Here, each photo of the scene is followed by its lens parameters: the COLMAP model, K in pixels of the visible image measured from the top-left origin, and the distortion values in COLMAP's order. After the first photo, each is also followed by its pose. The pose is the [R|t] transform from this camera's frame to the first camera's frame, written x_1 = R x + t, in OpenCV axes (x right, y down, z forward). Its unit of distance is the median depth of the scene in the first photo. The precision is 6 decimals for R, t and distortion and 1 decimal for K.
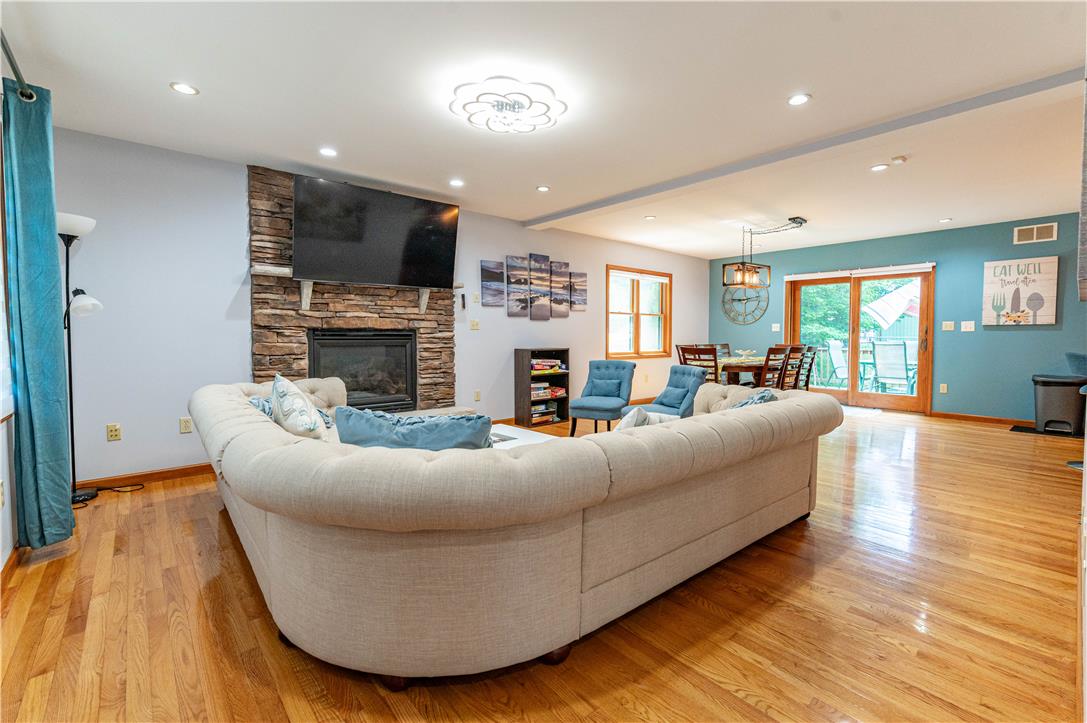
lens RADIAL K [[465.3, 0, 550.3], [0, 465.3, 349.1], [0, 0, 1]] dist [0.002956, 0.000184]
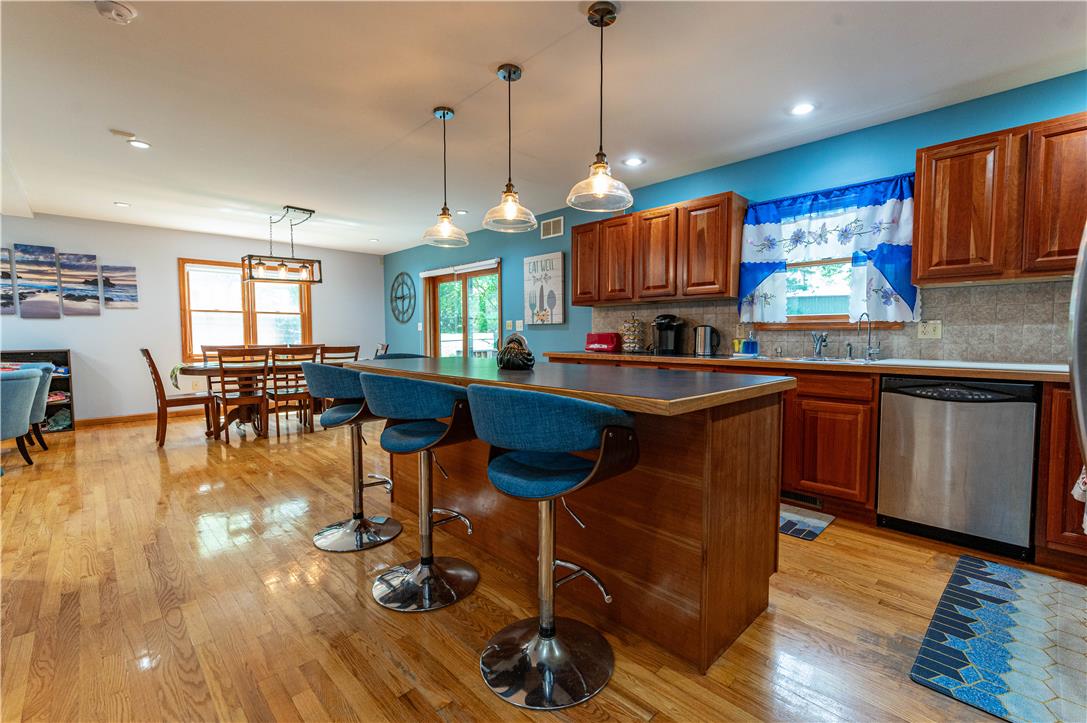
lens RADIAL K [[468.6, 0, 550.2], [0, 468.6, 364.9], [0, 0, 1]] dist [0.000483, 0.000029]
pose [[0.998385, -0.004933, 0.056591, 1.170066], [0.002993, 0.999407, 0.034309, 0.000352], [-0.056727, -0.034085, 0.997808, 0.035960]]
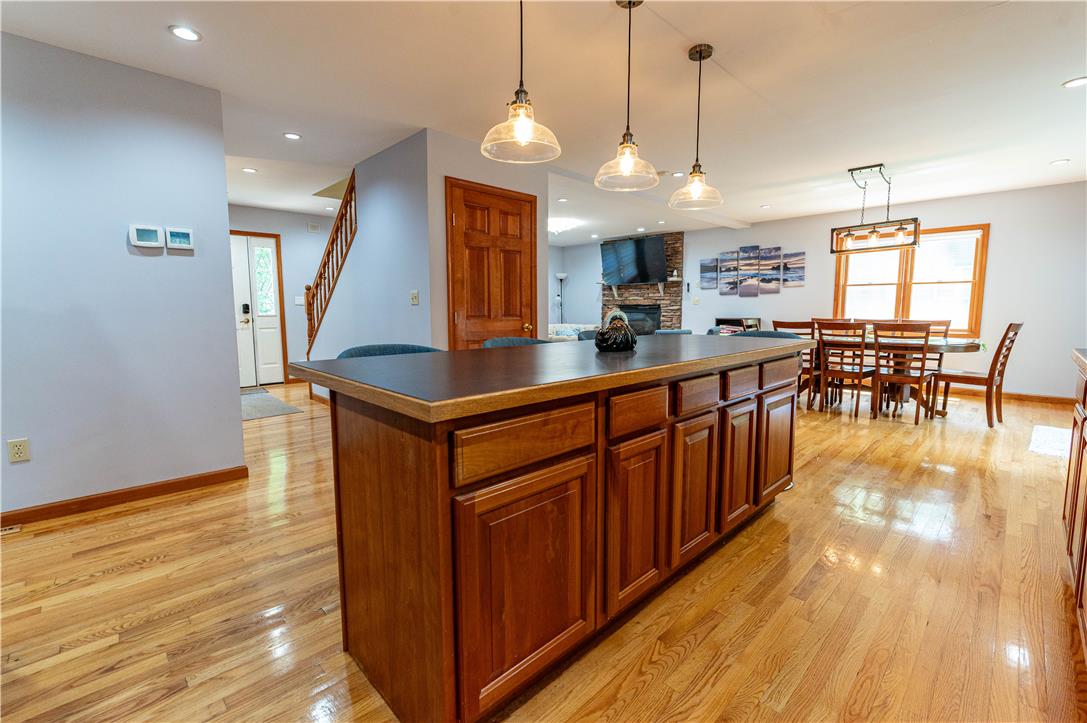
lens RADIAL K [[470.9, 0, 548.4], [0, 470.9, 354.8], [0, 0, 1]] dist [0.000344, 0.000620]
pose [[0.054615, 0.099001, -0.993587, 1.636198], [-0.031171, 0.994757, 0.097404, -0.013730], [0.998021, 0.025651, 0.057414, 0.468391]]
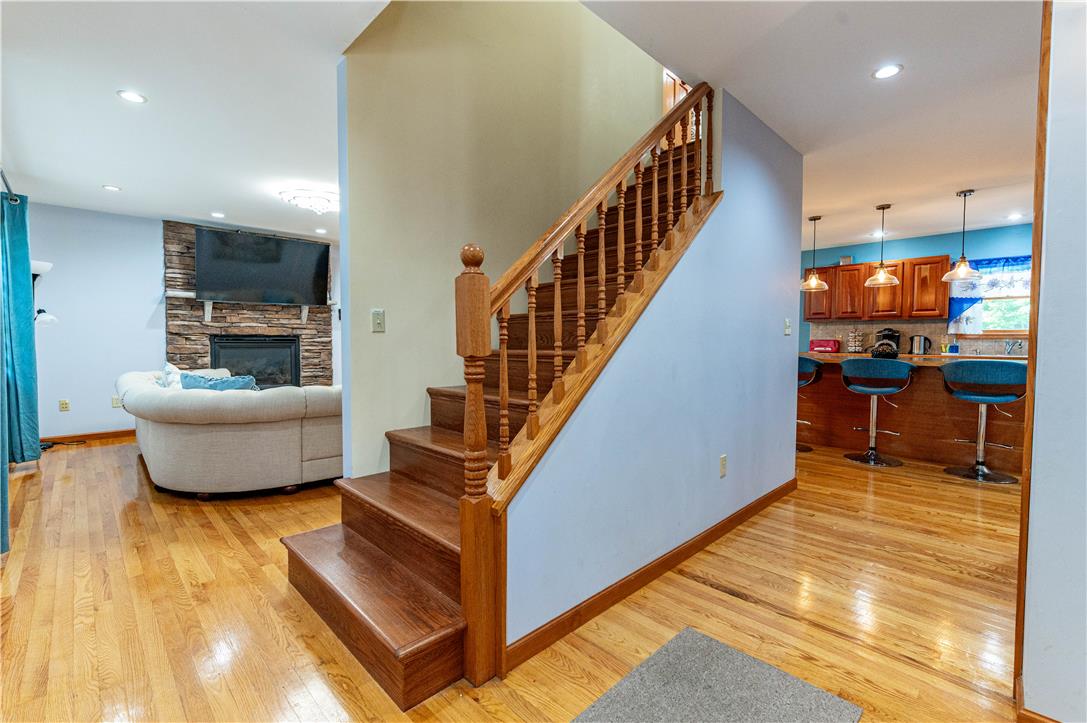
lens RADIAL K [[470.9, 0, 548.4], [0, 470.9, 354.8], [0, 0, 1]] dist [0.000344, 0.000620]
pose [[0.998502, -0.000422, 0.054721, 0.372169], [0.000480, 0.999999, -0.001053, 0.015832], [-0.054720, 0.001078, 0.998501, -0.416729]]
